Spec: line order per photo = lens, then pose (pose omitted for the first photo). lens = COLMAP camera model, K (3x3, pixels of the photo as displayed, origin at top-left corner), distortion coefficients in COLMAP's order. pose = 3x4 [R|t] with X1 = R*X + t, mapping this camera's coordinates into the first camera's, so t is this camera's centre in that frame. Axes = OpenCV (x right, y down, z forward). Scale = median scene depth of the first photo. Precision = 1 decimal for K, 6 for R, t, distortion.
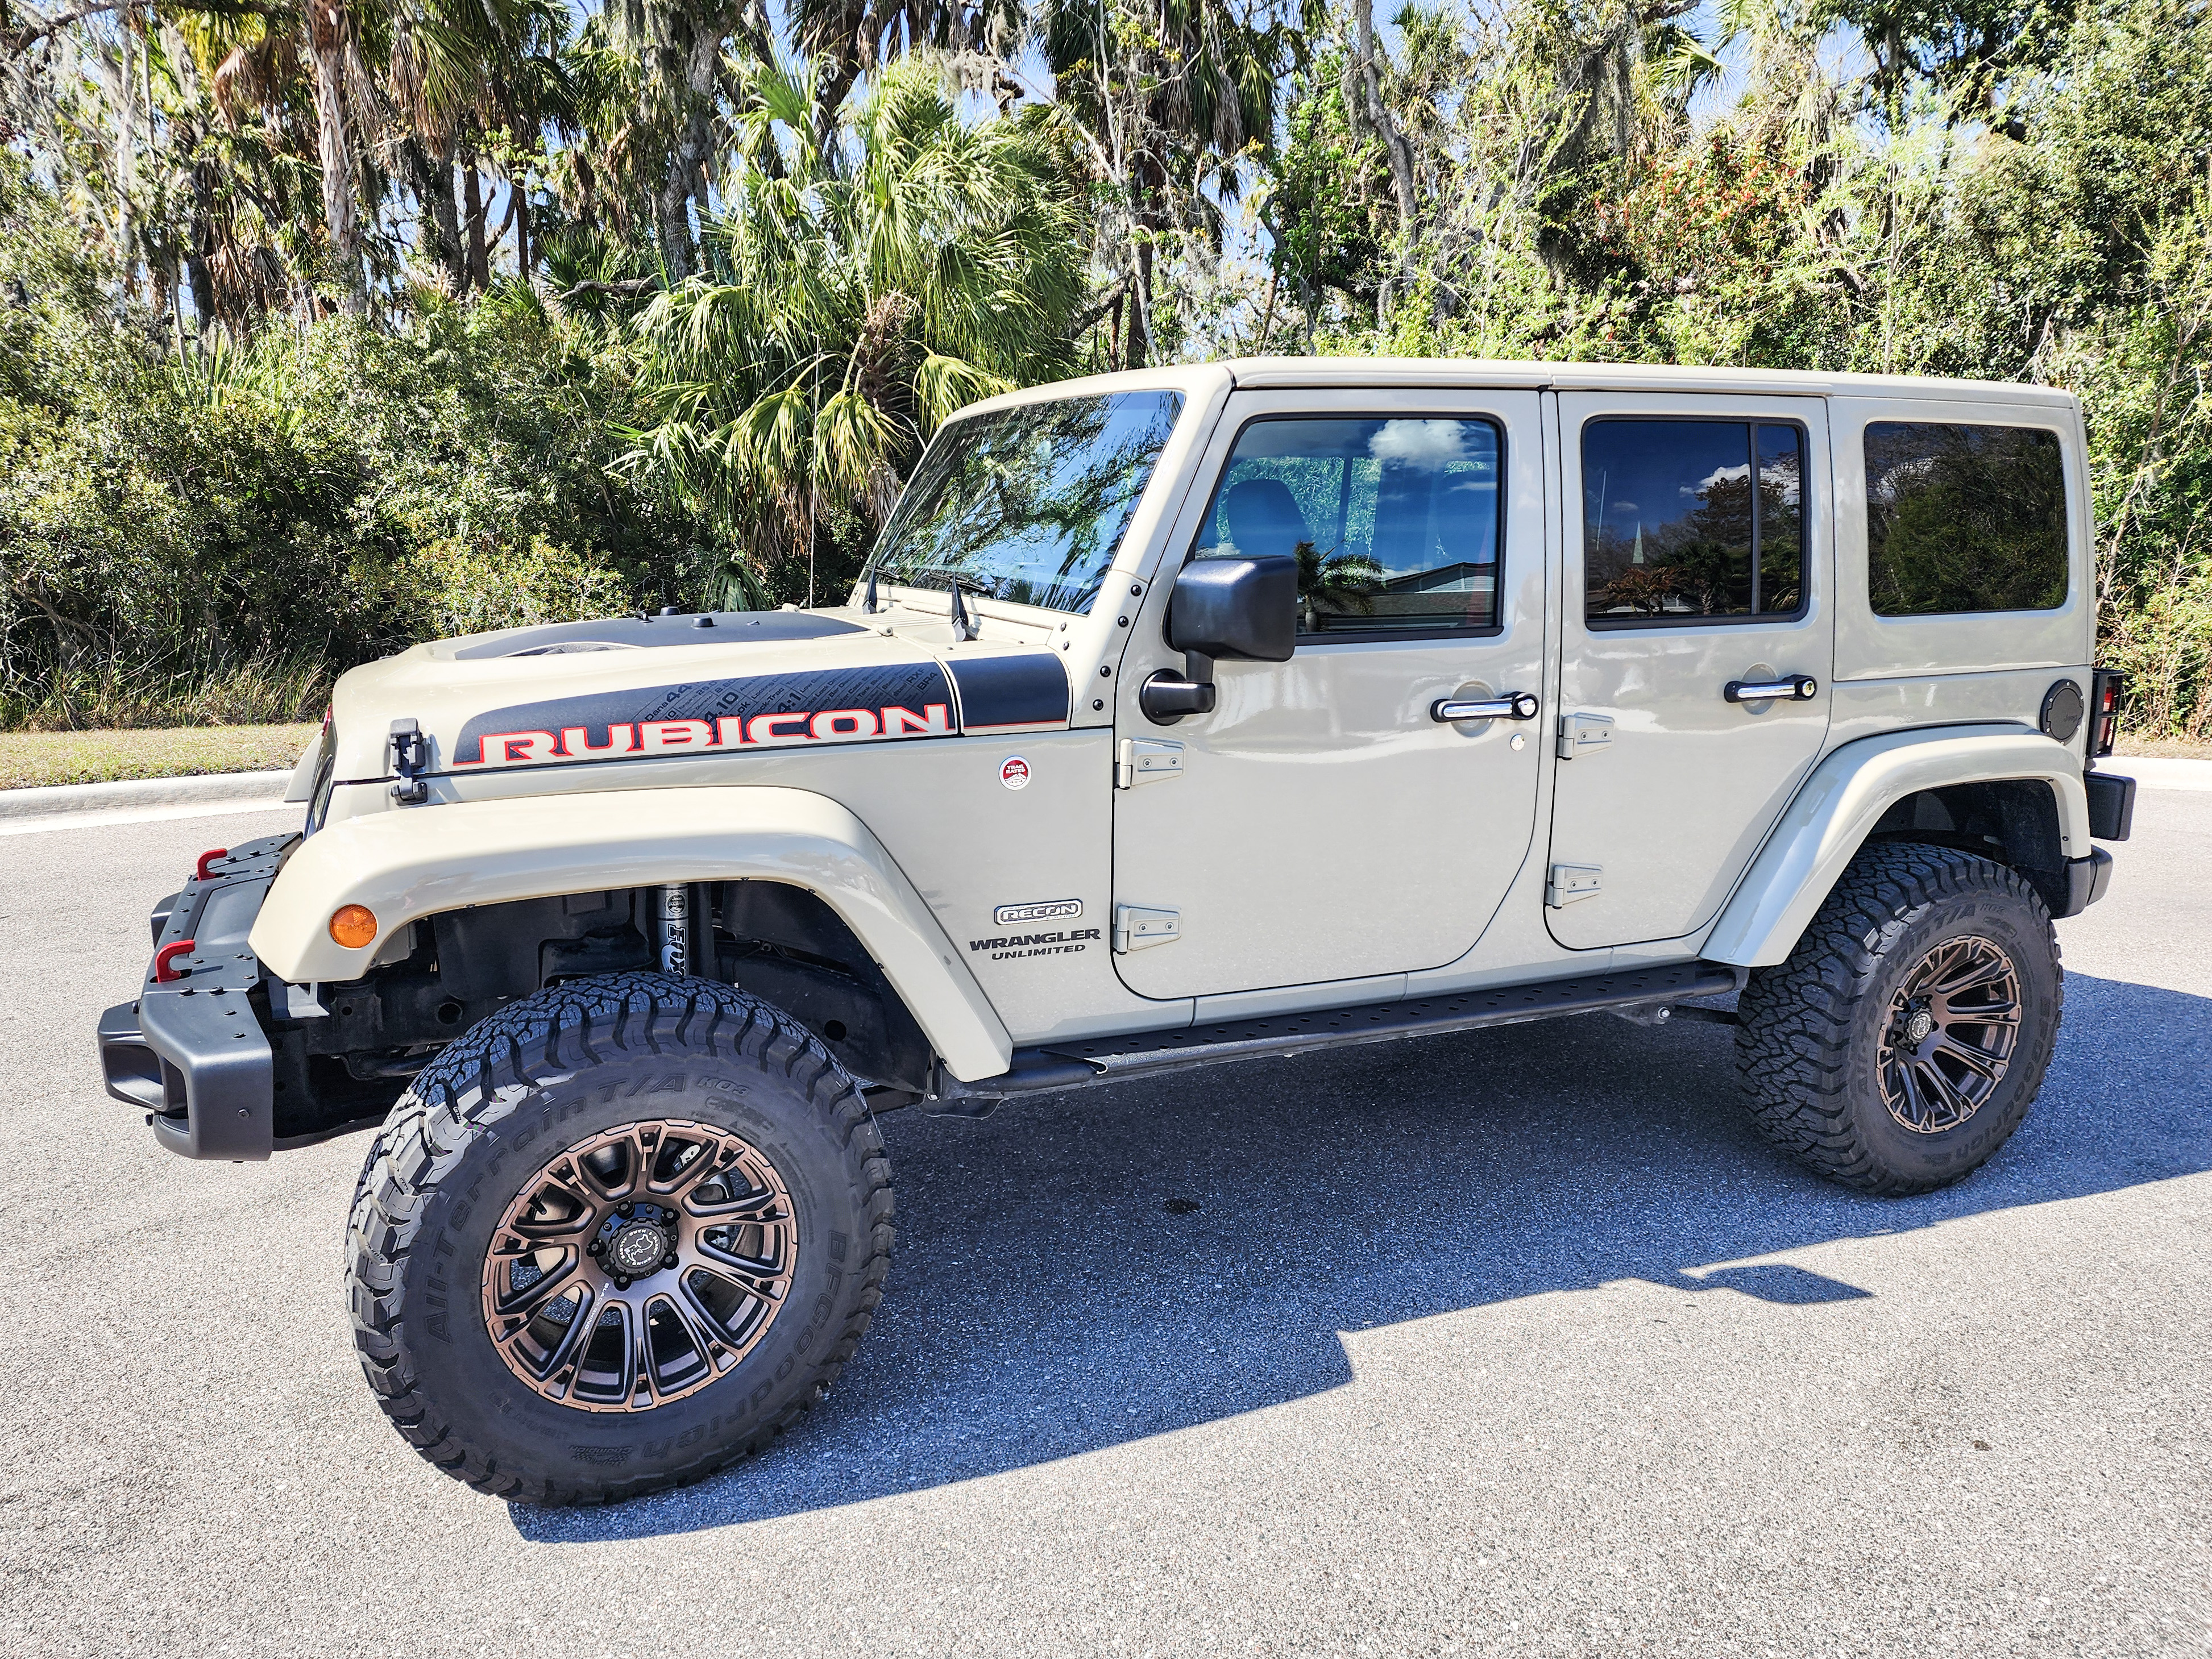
lens RADIAL K [[1555.7, 0, 1050.1], [0, 1555.7, 824.8], [0, 0, 1]] dist [0.092836, -0.091737]
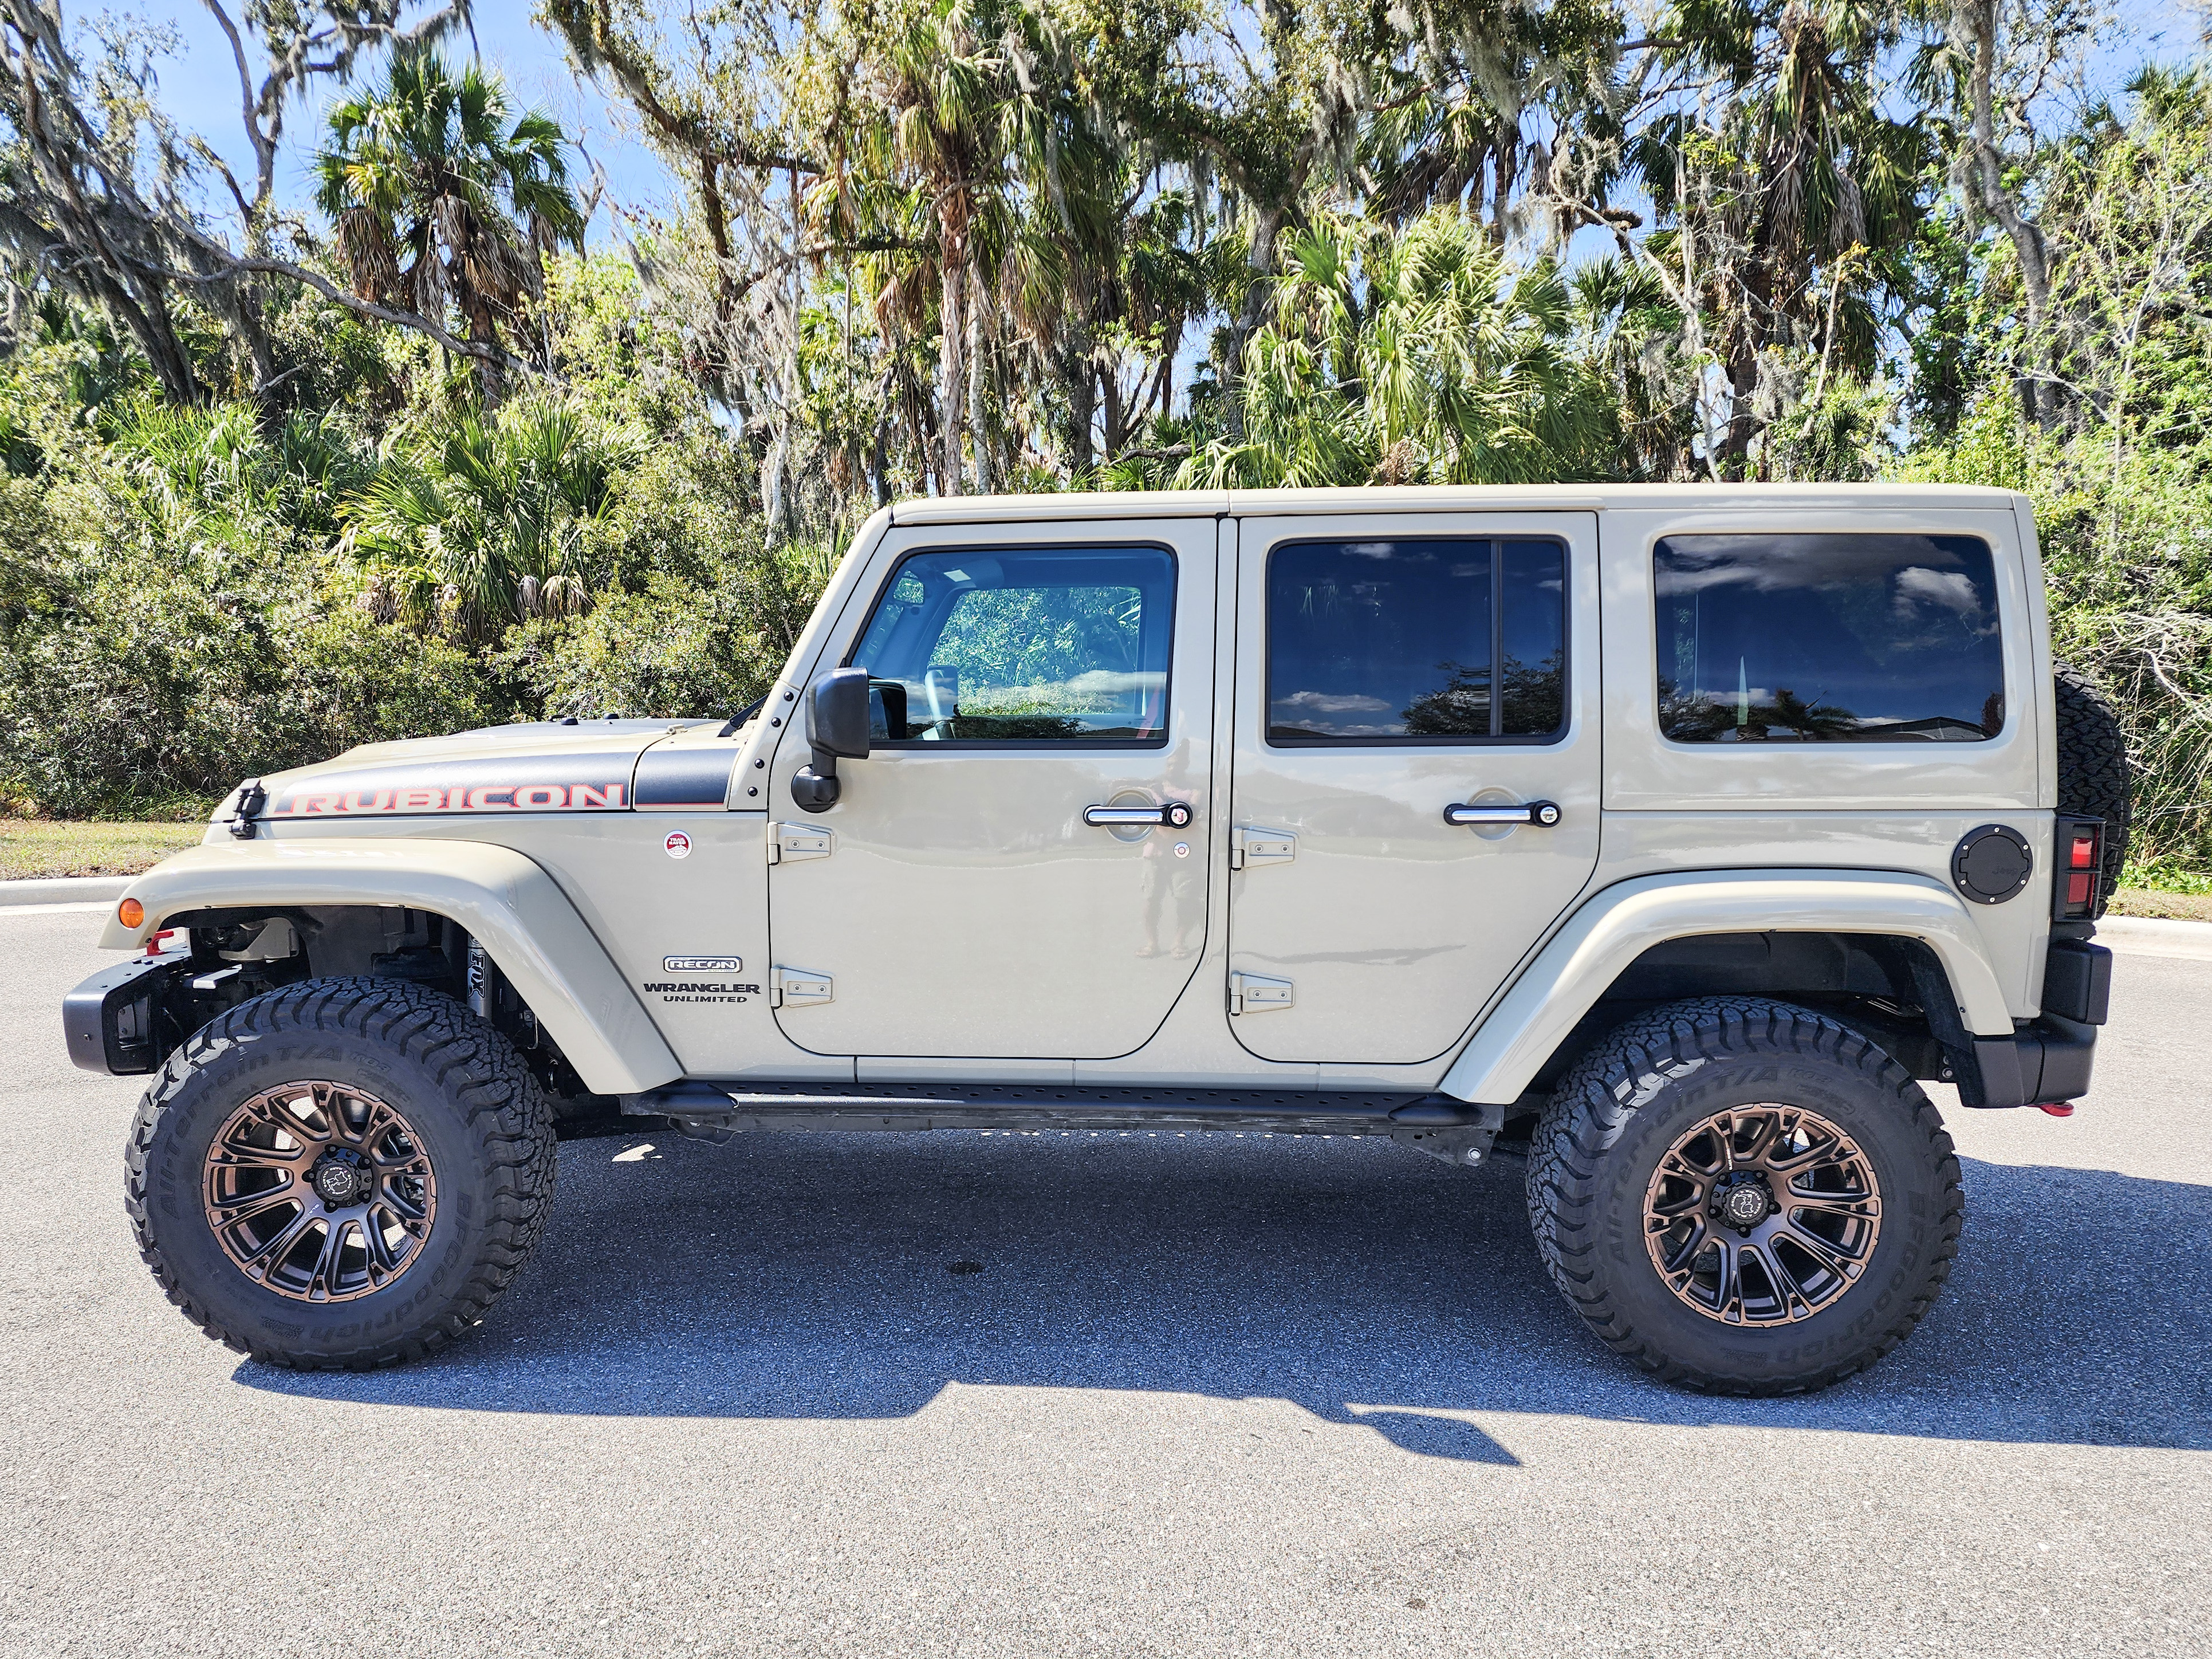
lens RADIAL K [[1573.6, 0, 1048.1], [0, 1573.6, 872.2], [0, 0, 1]] dist [0.071787, -0.073602]
pose [[0.901930, 0.055482, -0.428304, 0.654191], [-0.082291, 0.995623, -0.044317, 0.015672], [0.423970, 0.075217, 0.902547, 0.018931]]
